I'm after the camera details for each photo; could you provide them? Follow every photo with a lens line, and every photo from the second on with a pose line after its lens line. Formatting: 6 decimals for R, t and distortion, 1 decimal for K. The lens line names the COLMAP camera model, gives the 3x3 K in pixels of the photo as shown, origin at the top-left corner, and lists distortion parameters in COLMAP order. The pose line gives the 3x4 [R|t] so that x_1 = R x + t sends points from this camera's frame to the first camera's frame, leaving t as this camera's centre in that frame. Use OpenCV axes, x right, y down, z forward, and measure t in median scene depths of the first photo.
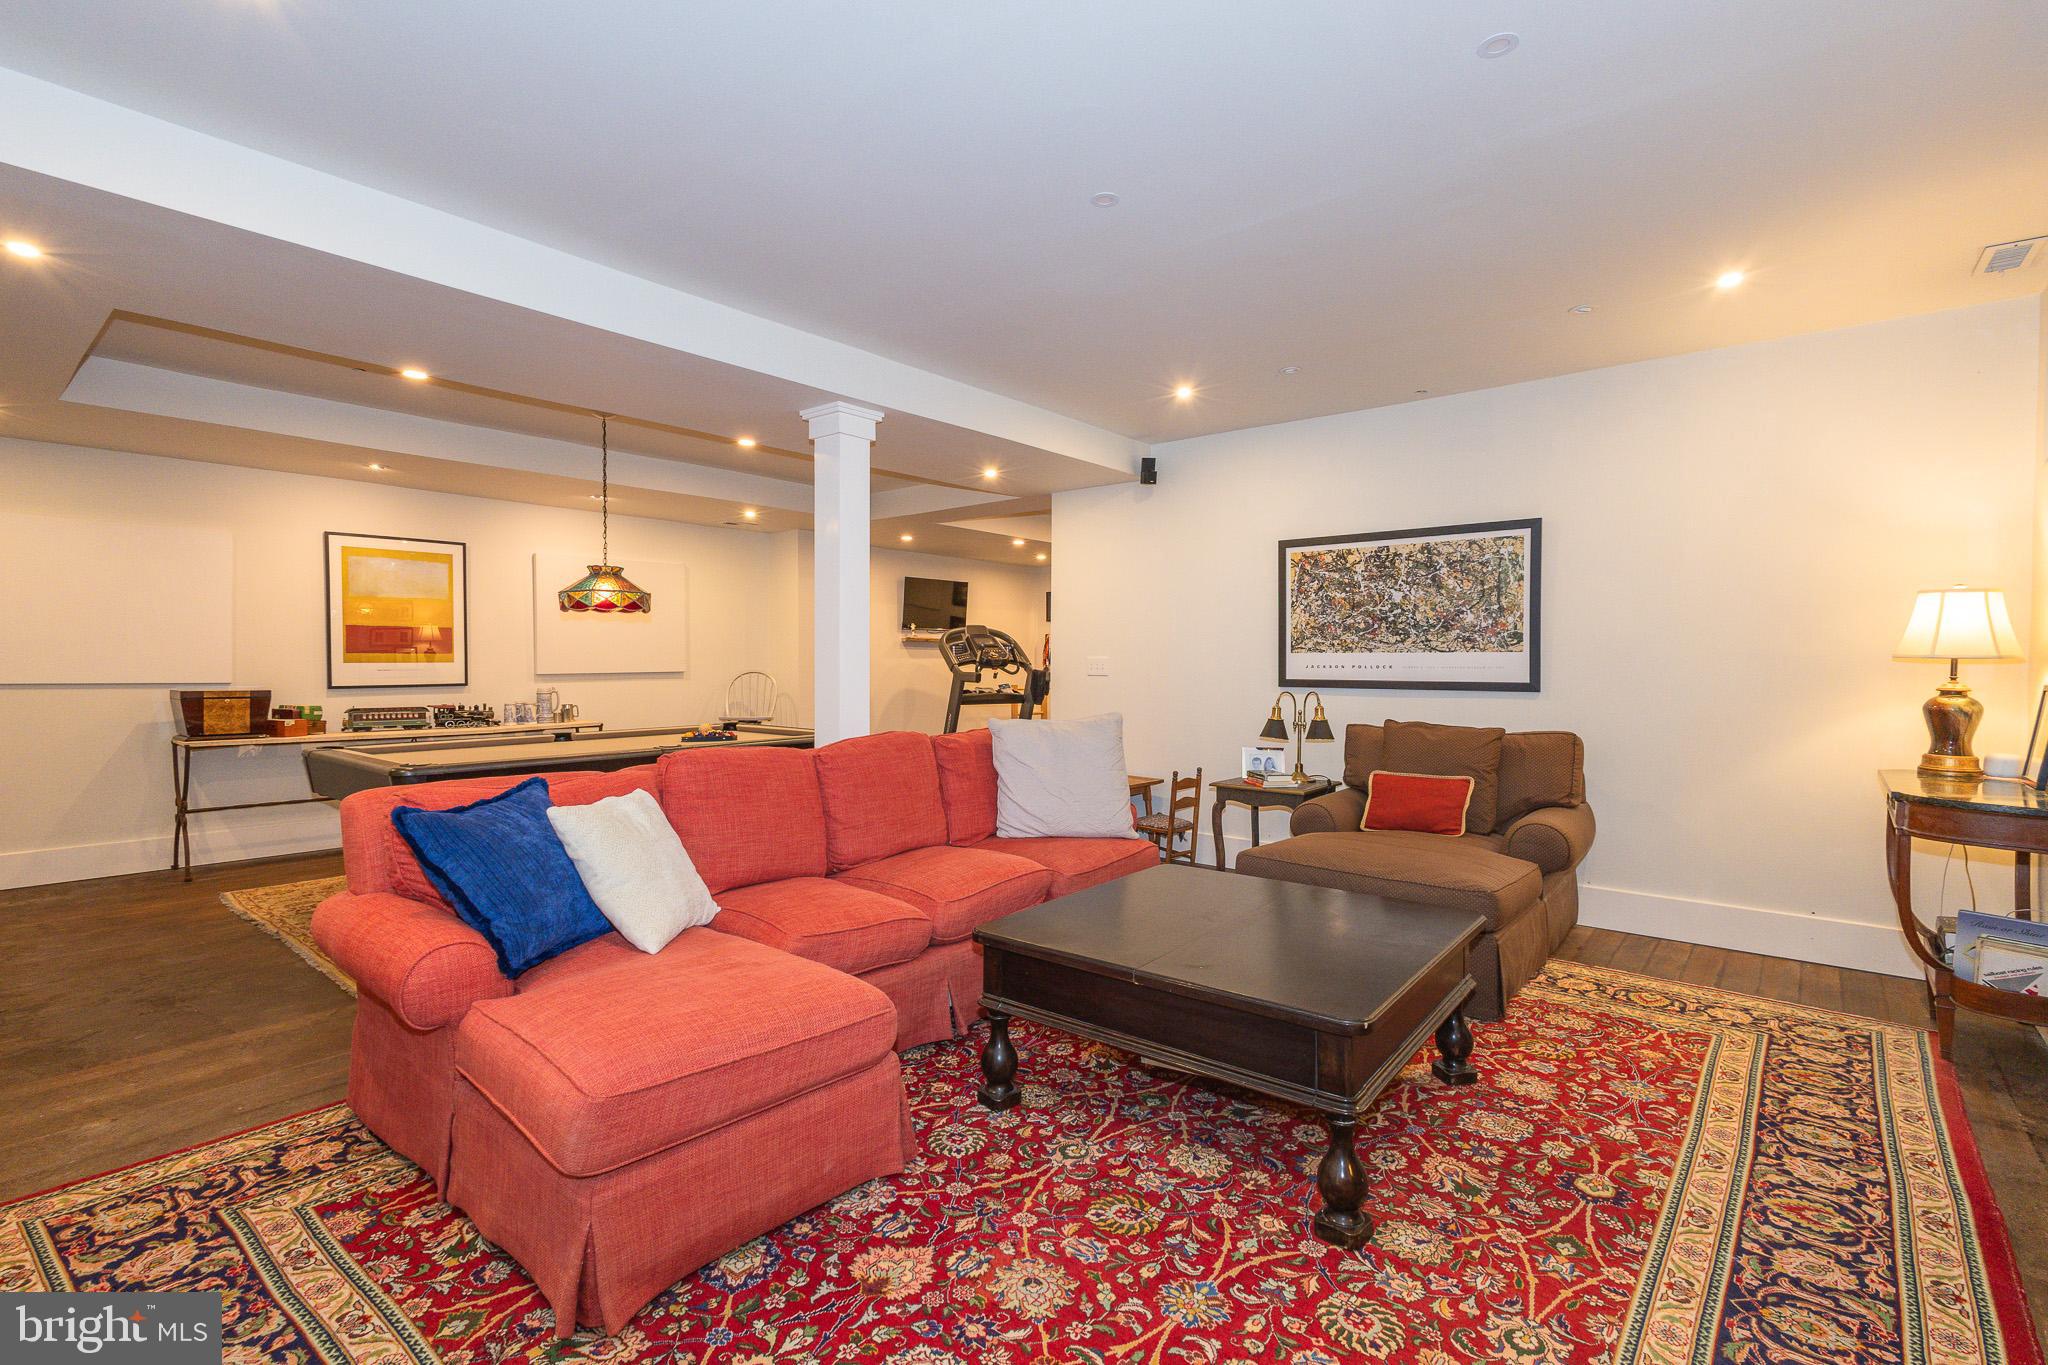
lens RADIAL K [[931.9, 0, 1033.8], [0, 931.9, 676.4], [0, 0, 1]] dist [0.011278, -0.005090]
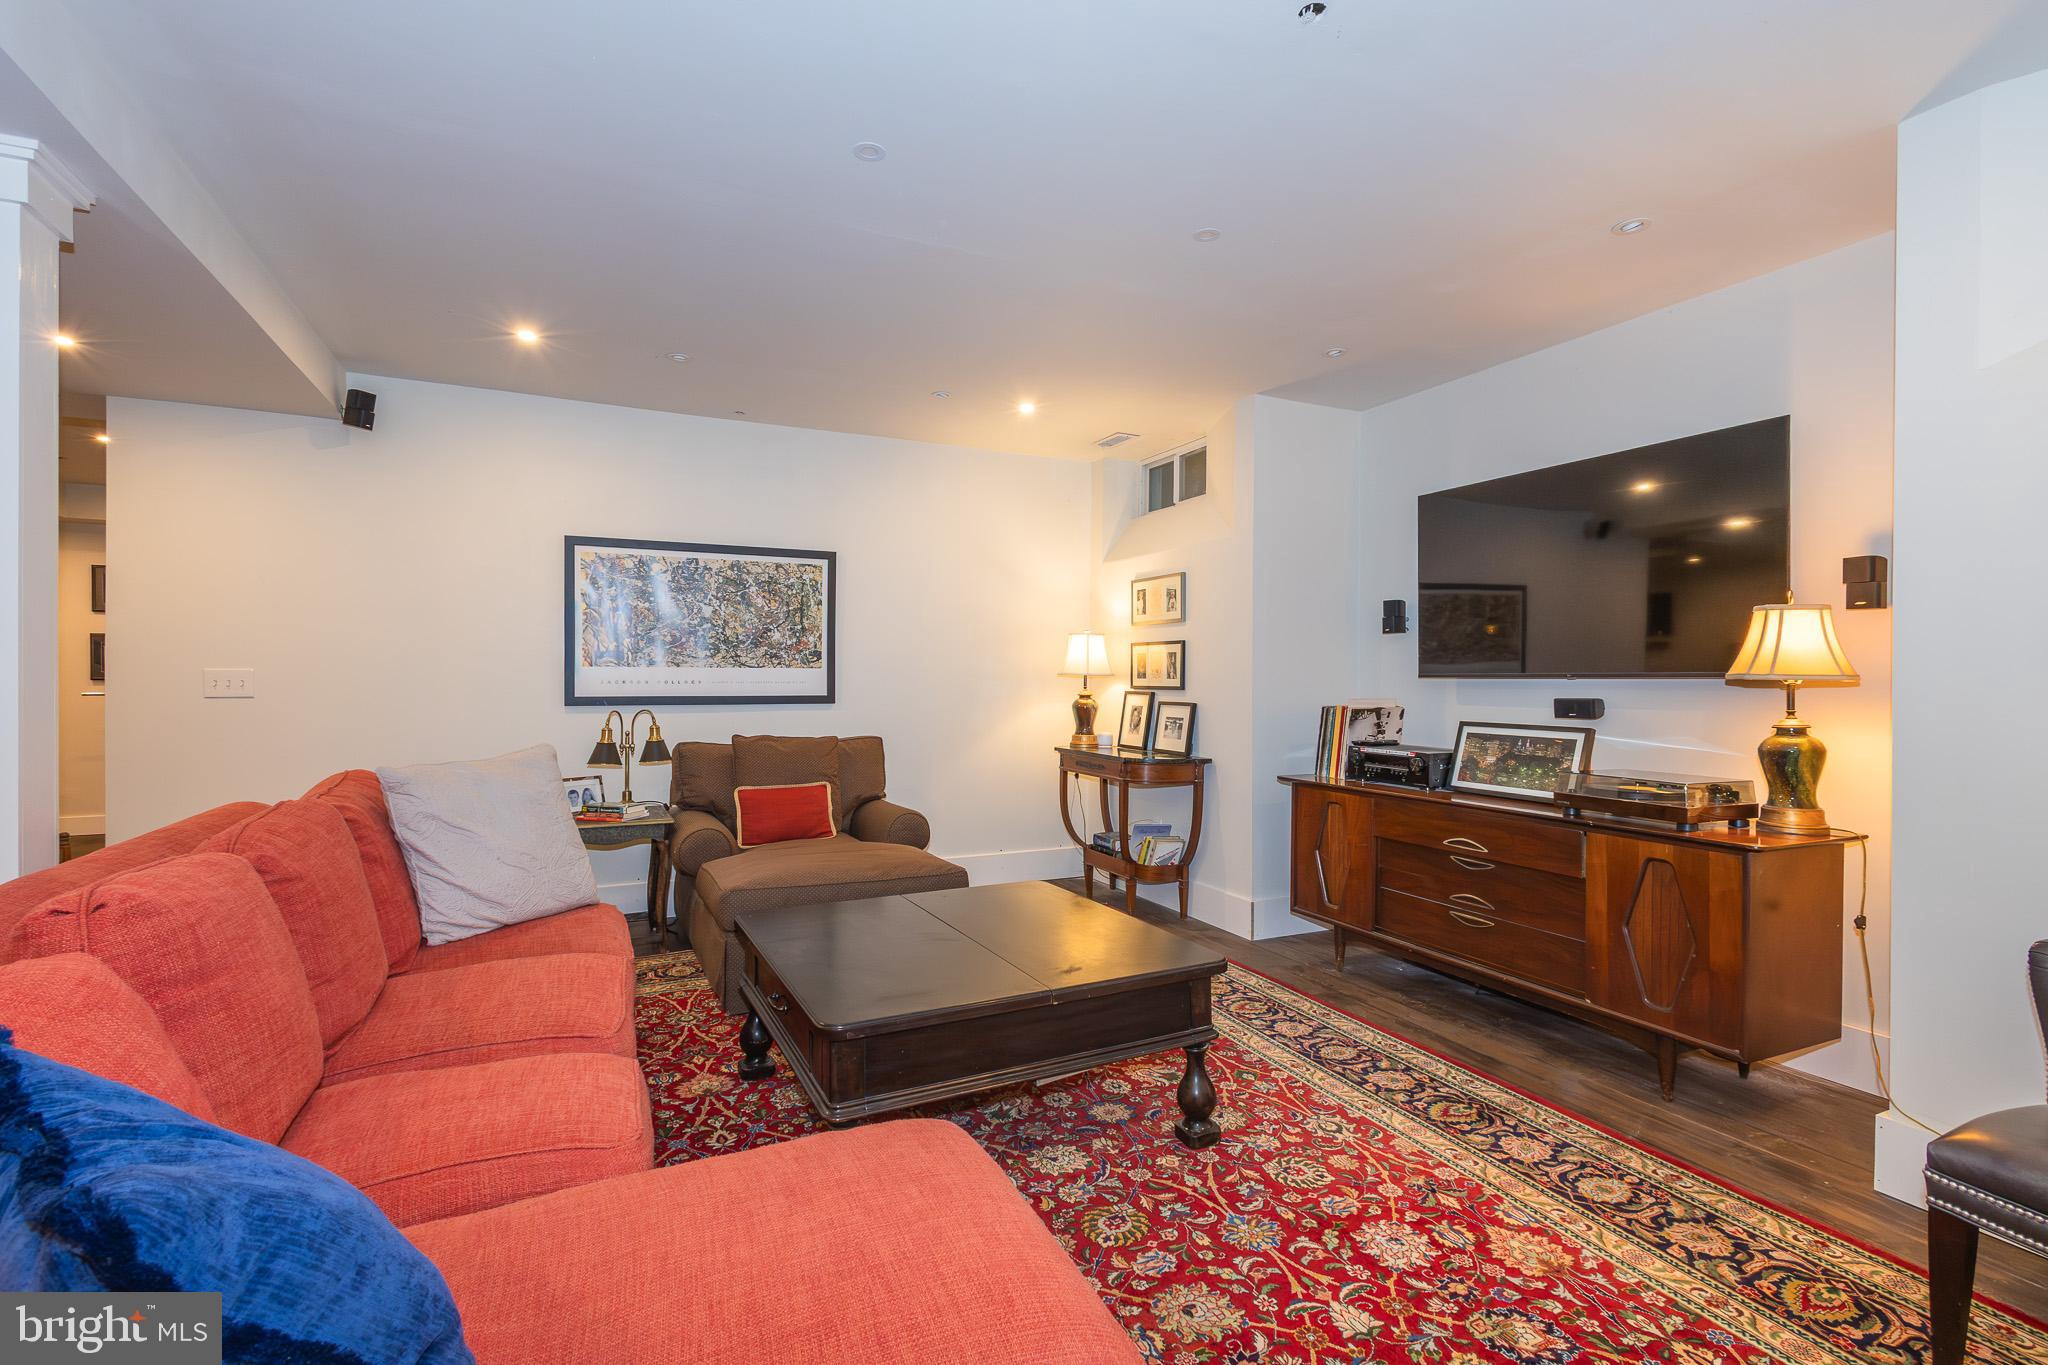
lens RADIAL K [[931.9, 0, 1026.3], [0, 931.9, 680.9], [0, 0, 1]] dist [0.011278, -0.005090]
pose [[0.421934, -0.003323, 0.906620, -0.538598], [0.012964, 0.999913, -0.002369, -0.006908], [-0.906534, 0.012753, 0.421940, 0.409794]]
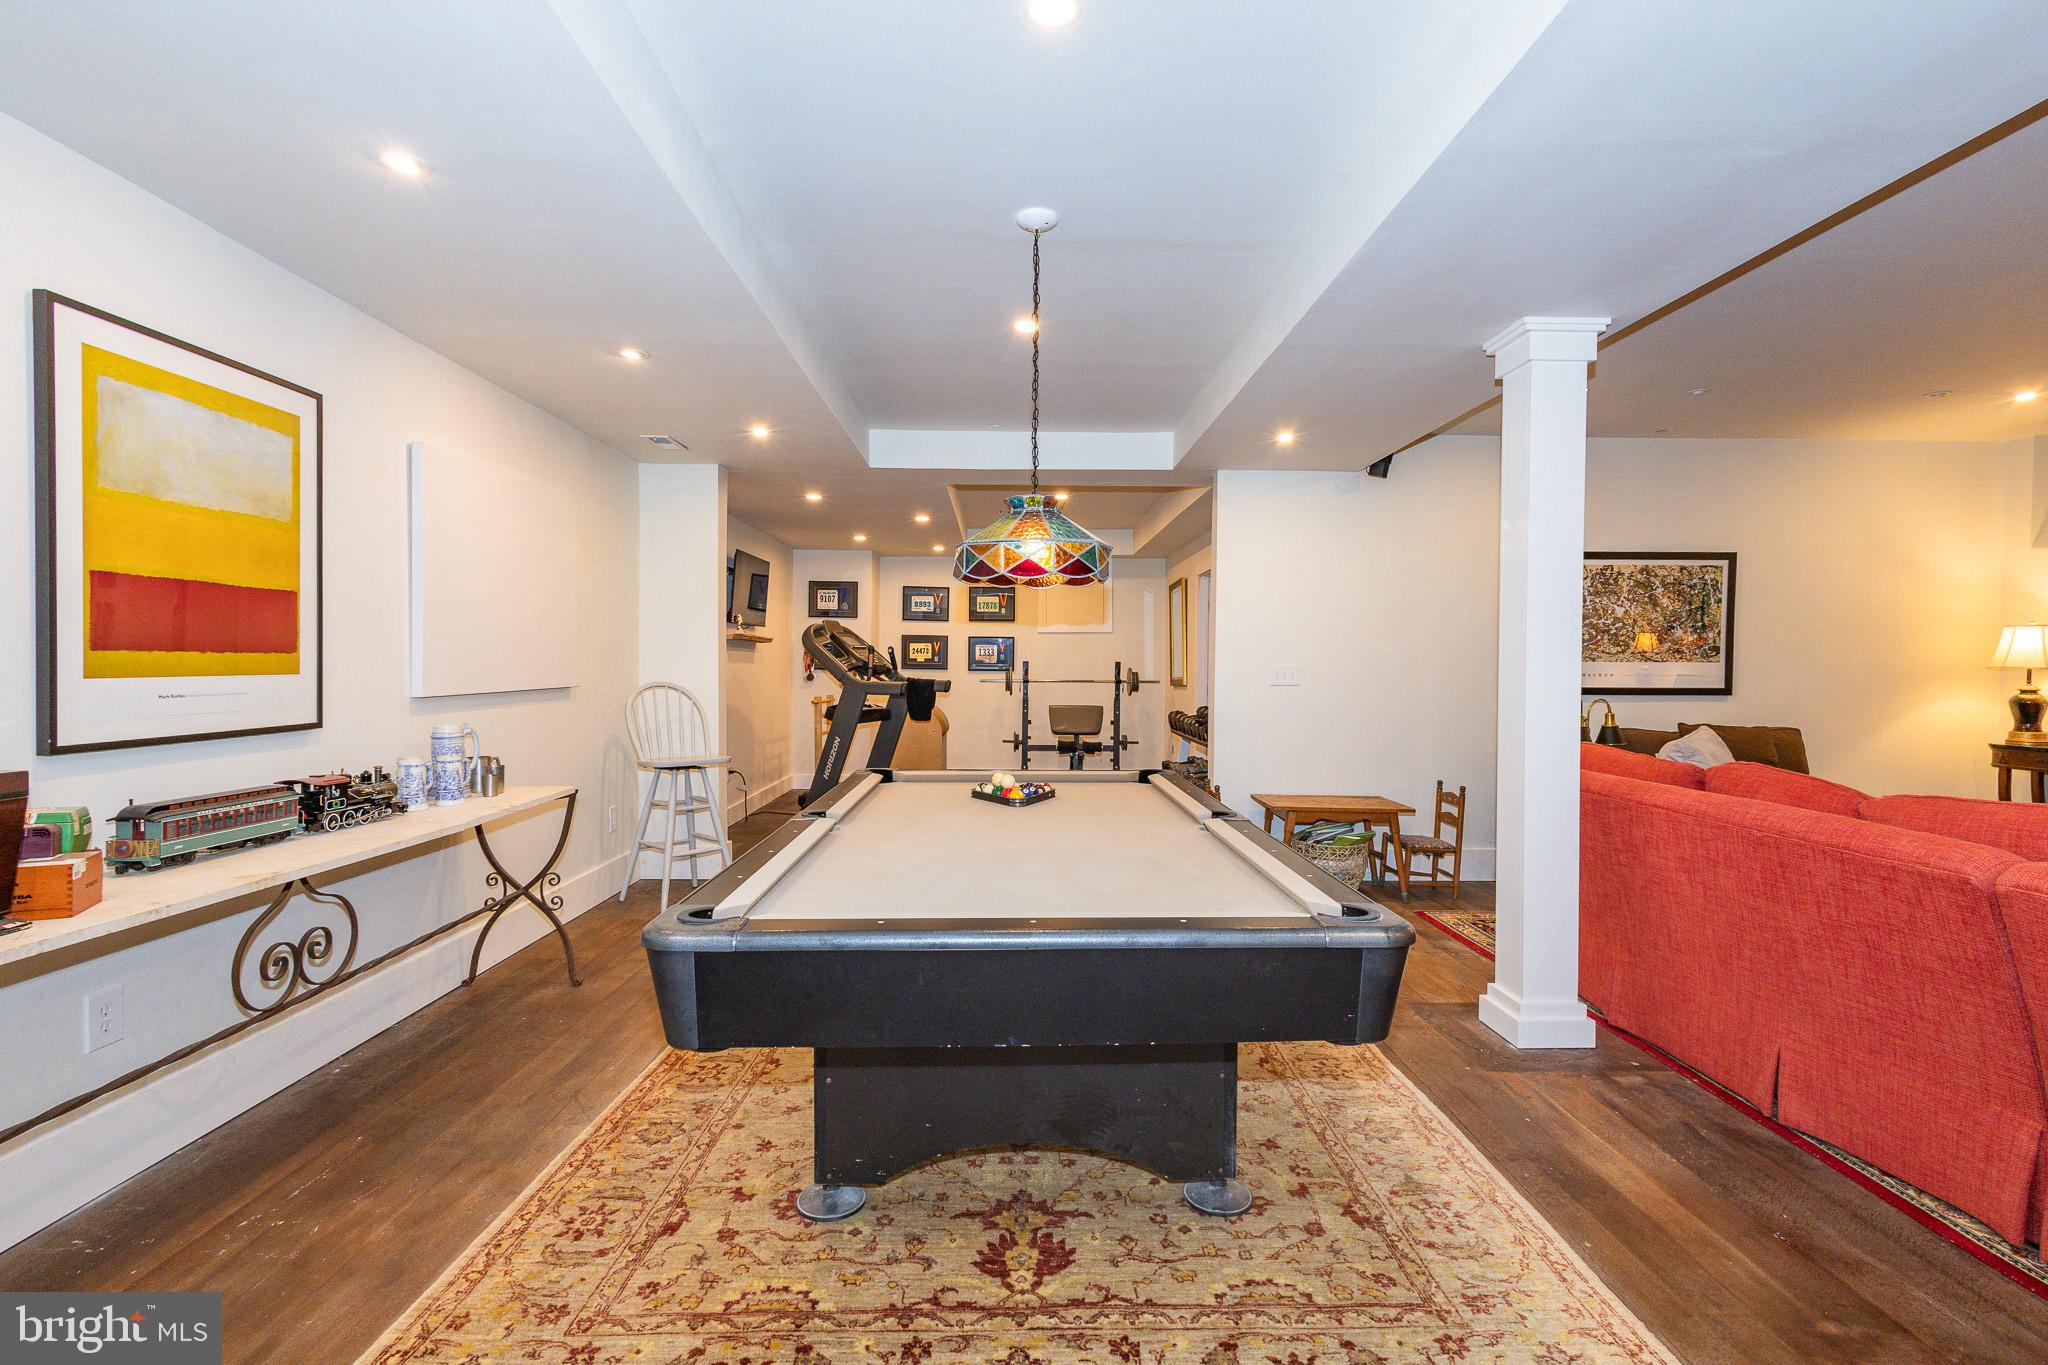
lens RADIAL K [[931.9, 0, 1031.9], [0, 931.9, 677.3], [0, 0, 1]] dist [0.011278, -0.005090]
pose [[0.754644, -0.007333, 0.656093, -1.276175], [0.008617, 0.999962, 0.001265, -0.022127], [-0.656078, 0.004699, 0.754679, 0.917914]]
